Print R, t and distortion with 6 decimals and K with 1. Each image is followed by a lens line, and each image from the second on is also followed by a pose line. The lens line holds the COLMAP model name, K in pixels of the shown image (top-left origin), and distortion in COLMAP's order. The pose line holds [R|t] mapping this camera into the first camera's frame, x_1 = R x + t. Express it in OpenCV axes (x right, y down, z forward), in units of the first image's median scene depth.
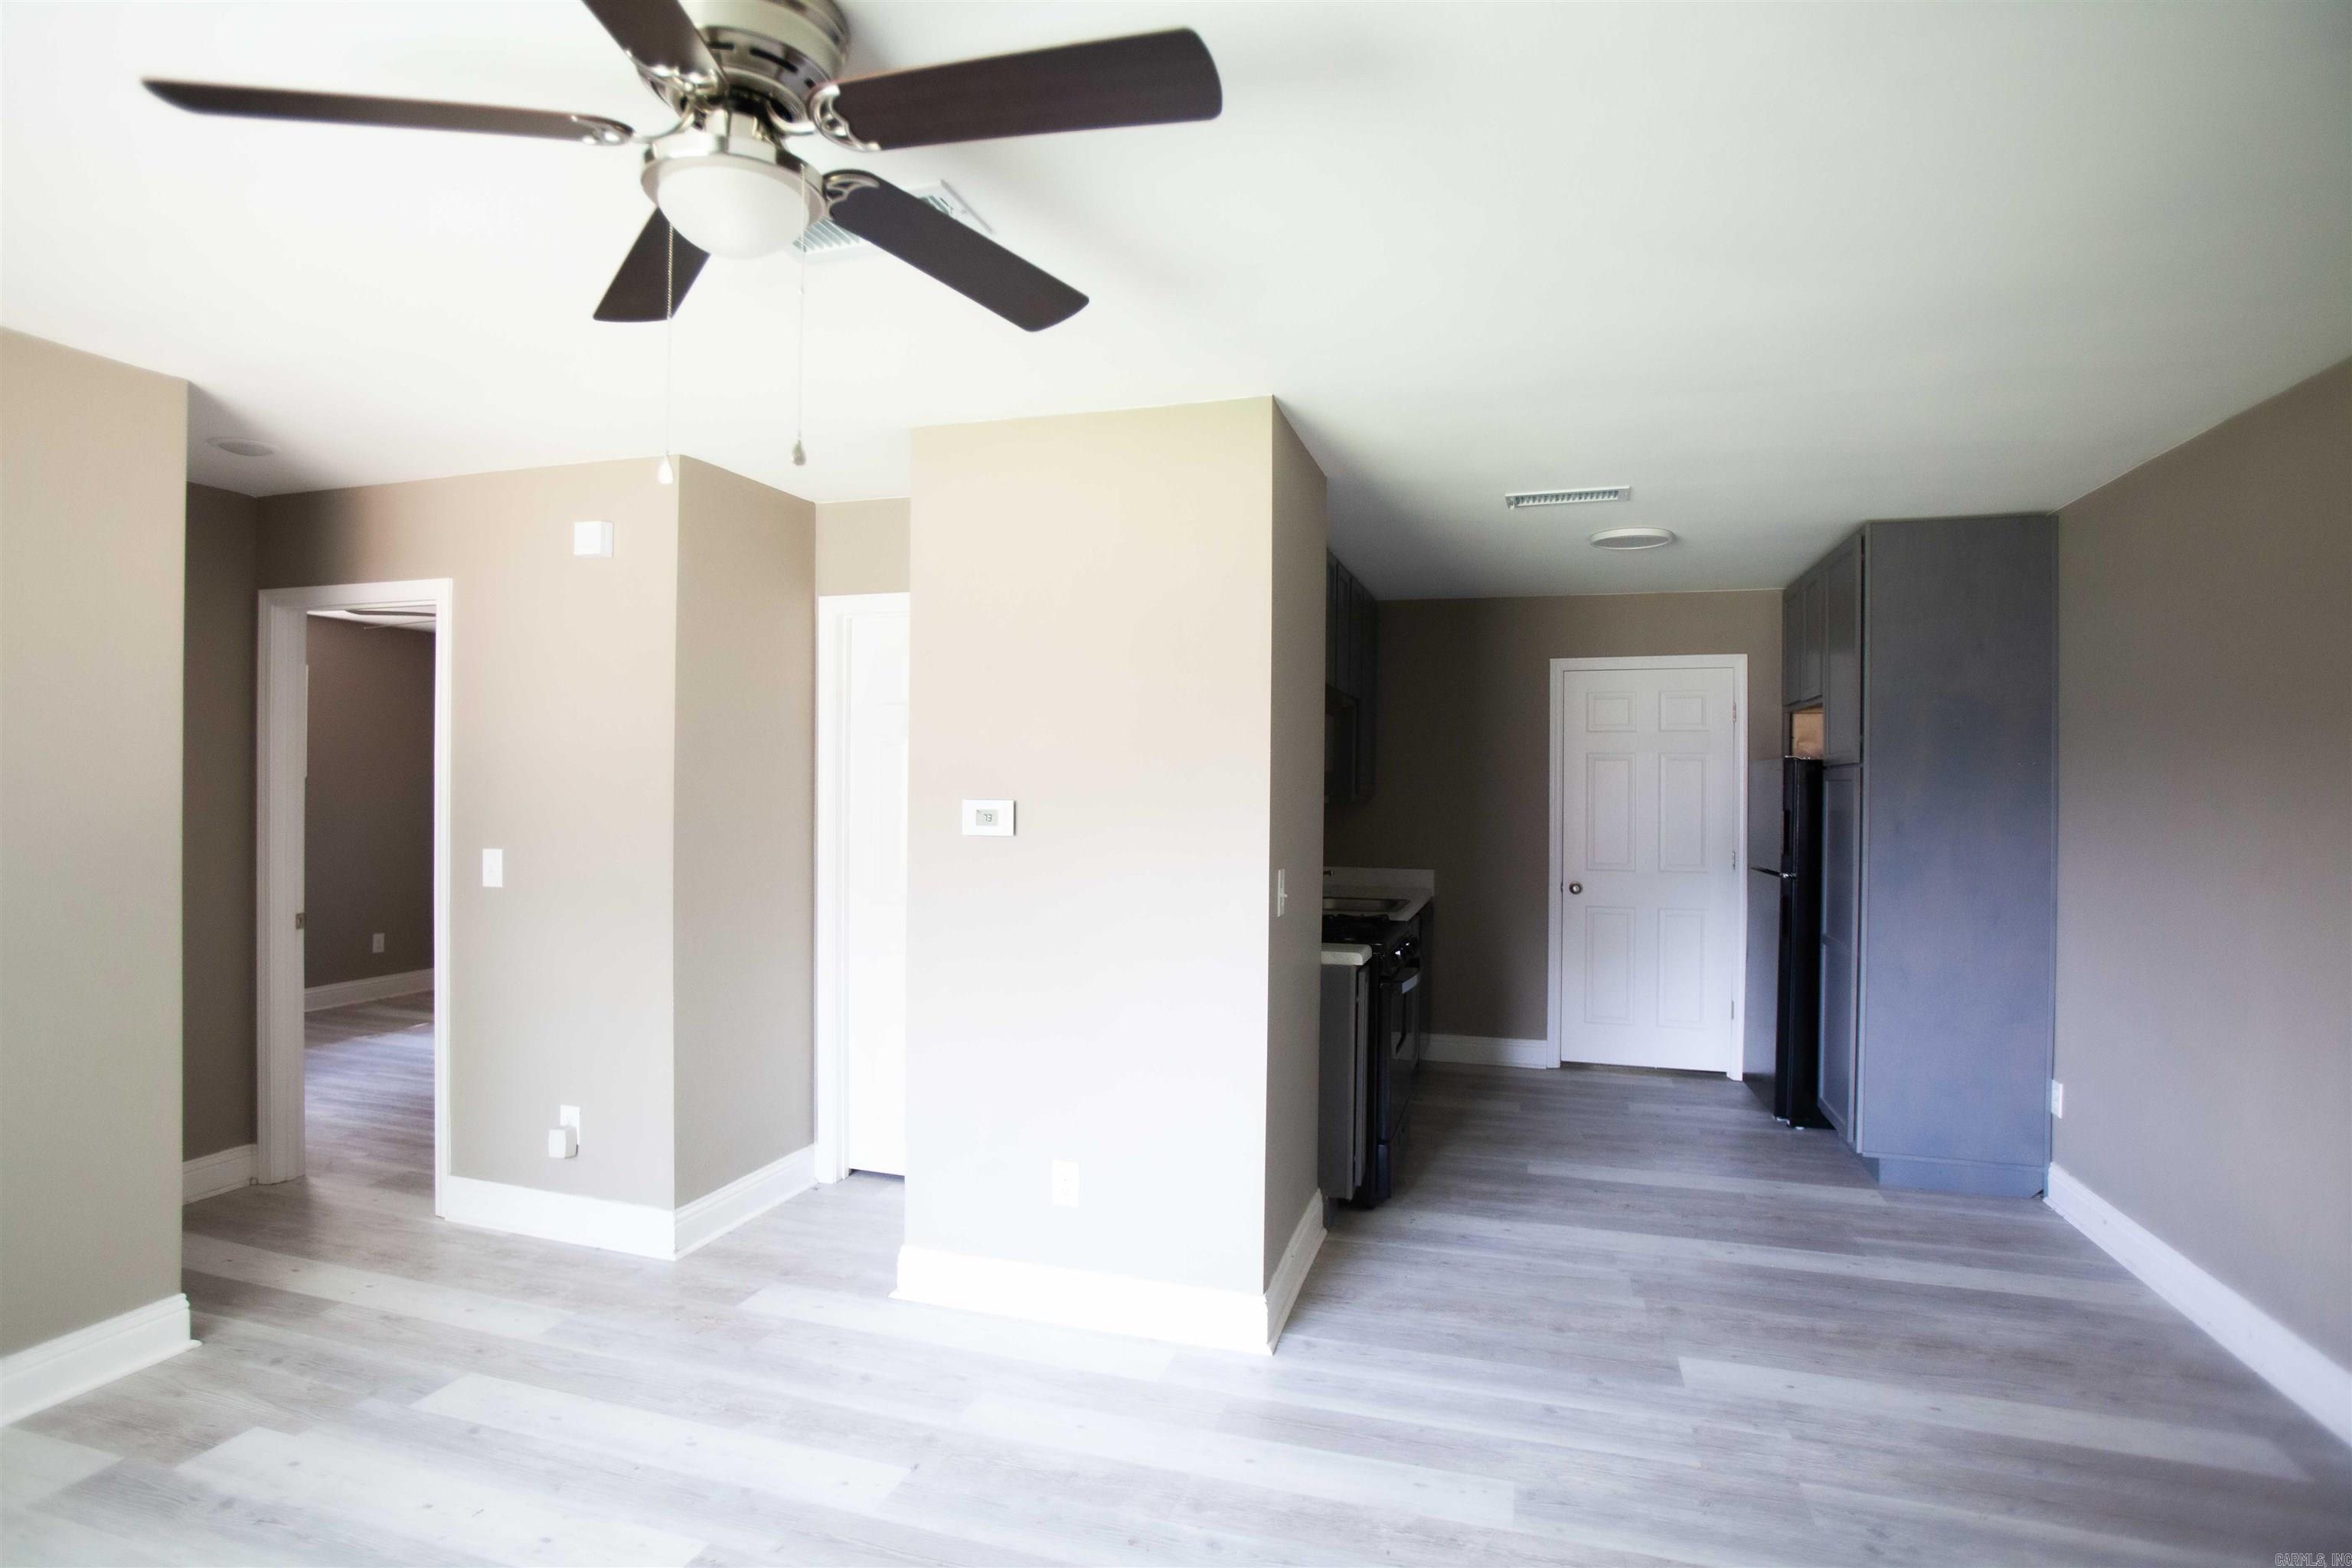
lens RADIAL K [[1228.0, 0, 1130.1], [0, 1228.0, 781.5], [0, 0, 1]] dist [-0.056888, 0.029203]
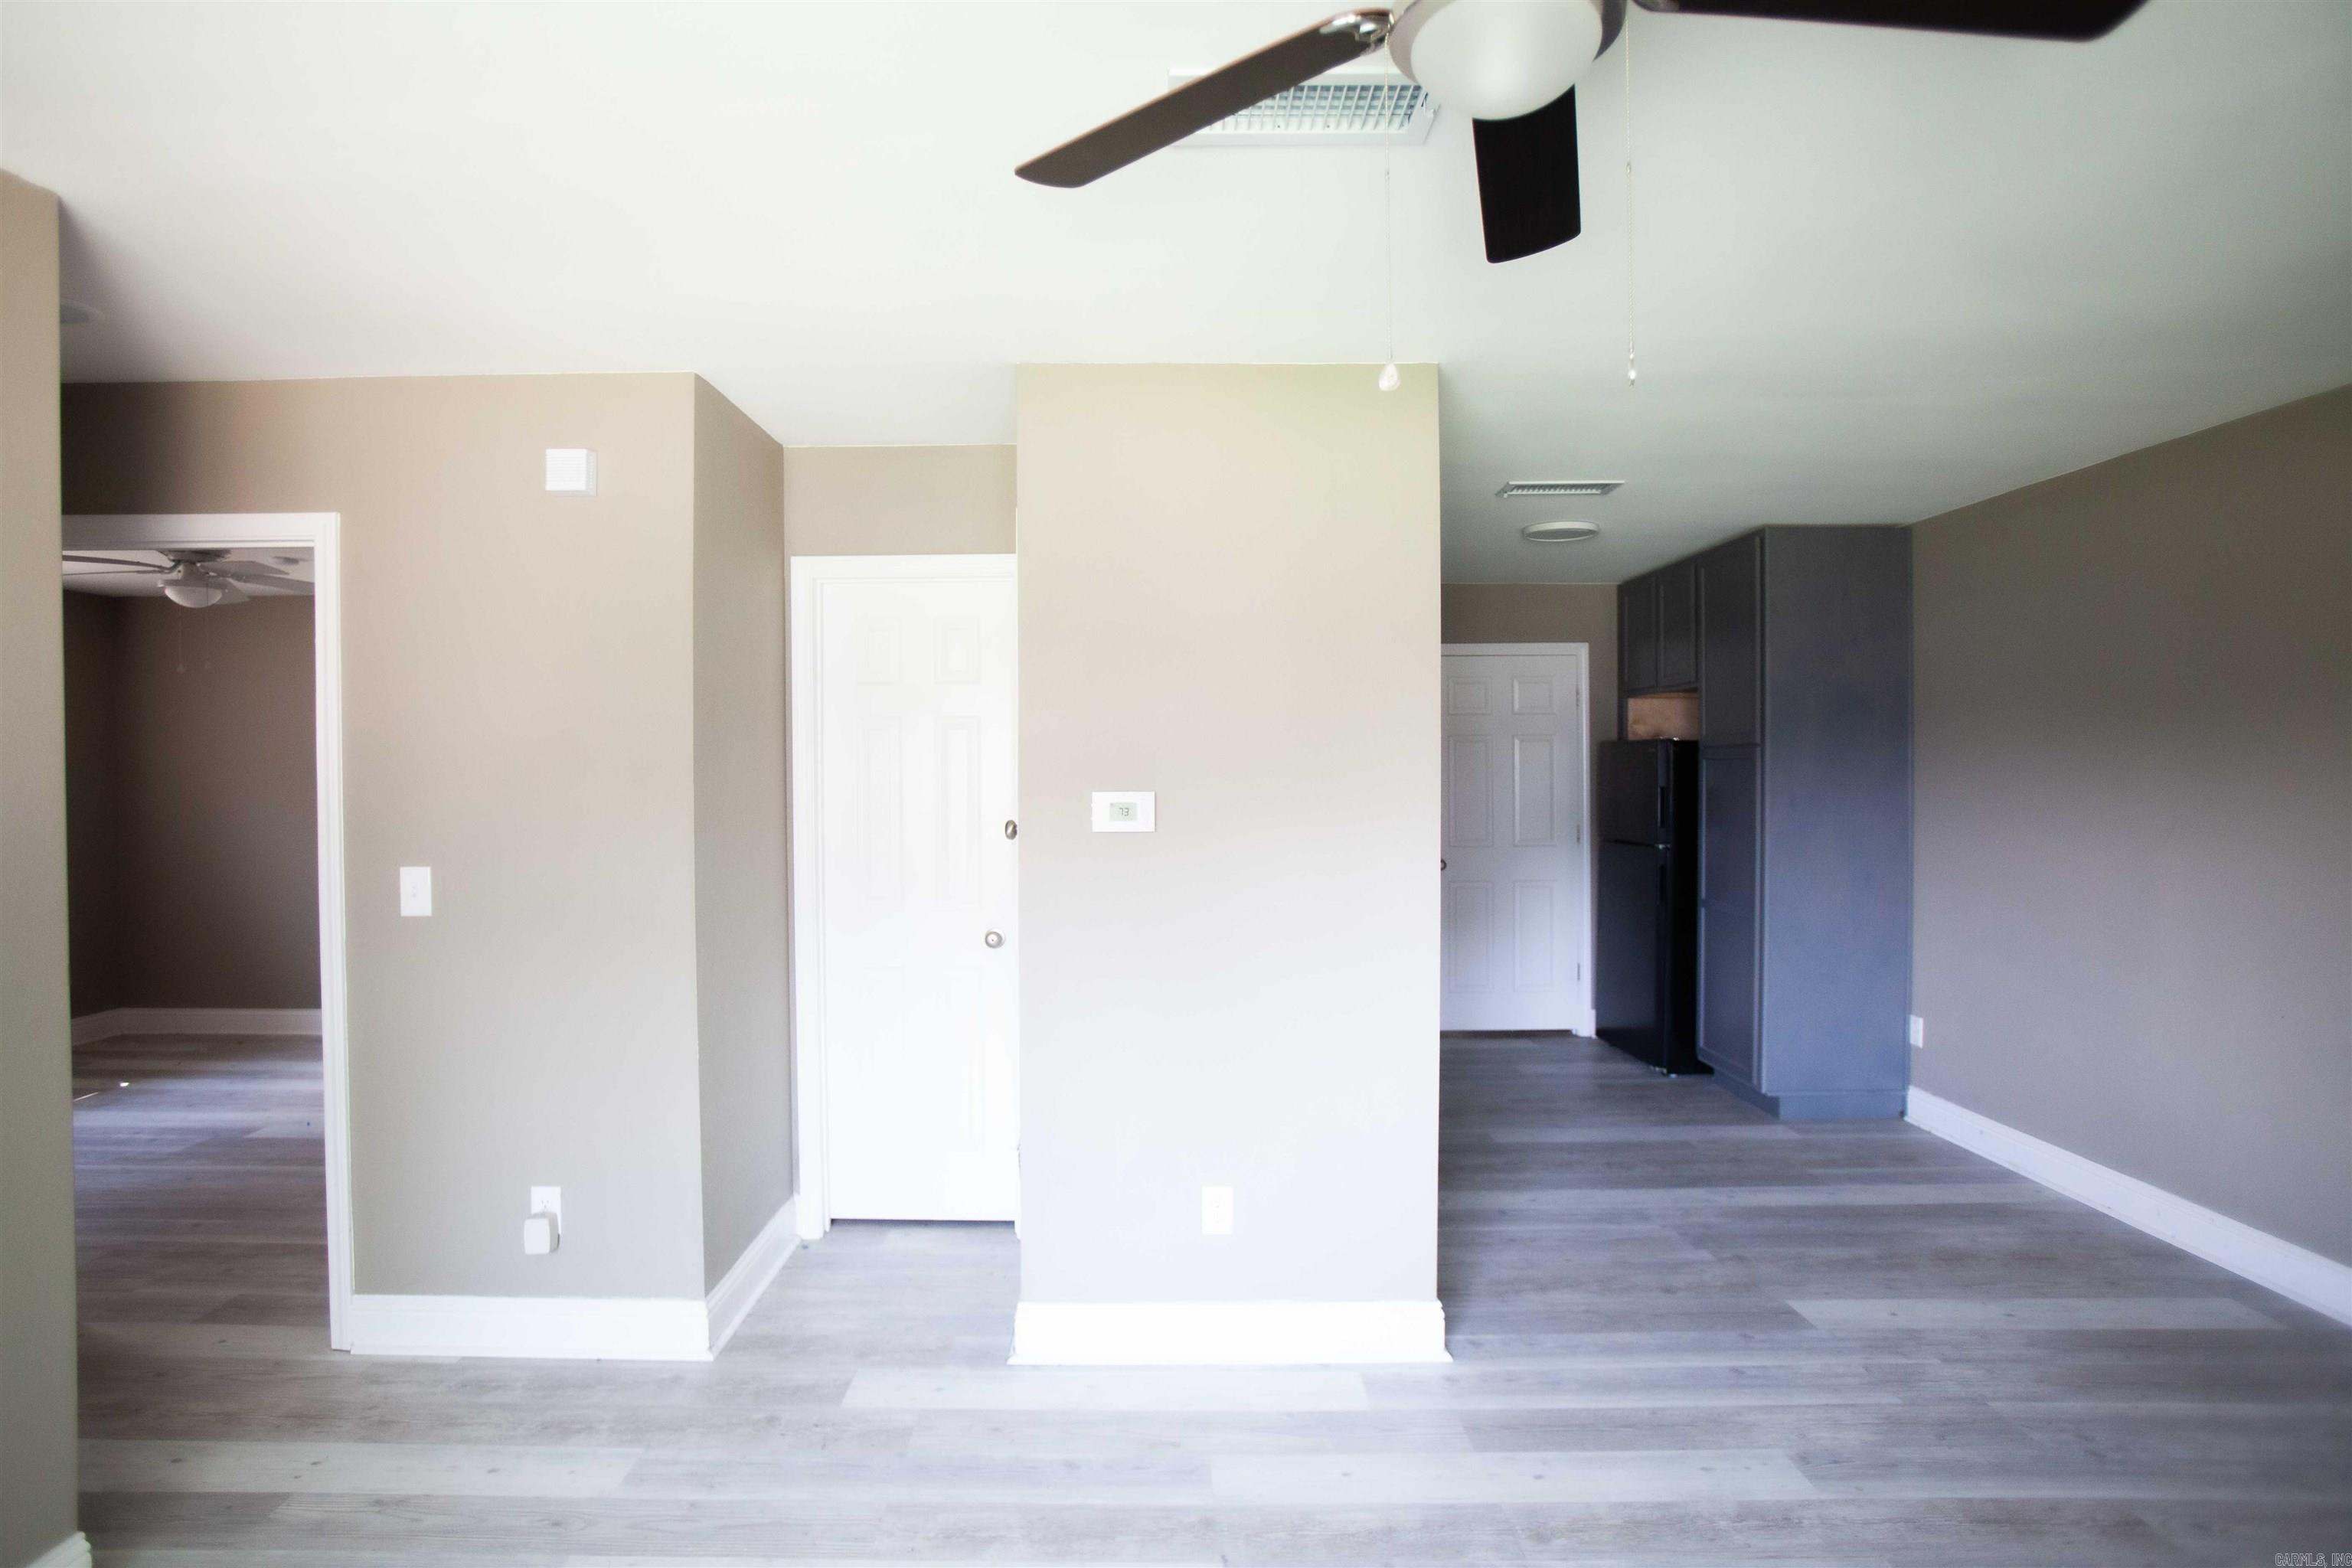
lens RADIAL K [[1228.0, 0, 1130.1], [0, 1228.0, 781.5], [0, 0, 1]] dist [-0.056888, 0.029203]
pose [[0.953056, -0.016357, 0.302351, -0.360638], [0.012132, 0.999801, 0.015848, -0.006167], [-0.302550, -0.011436, 0.953065, 0.143697]]
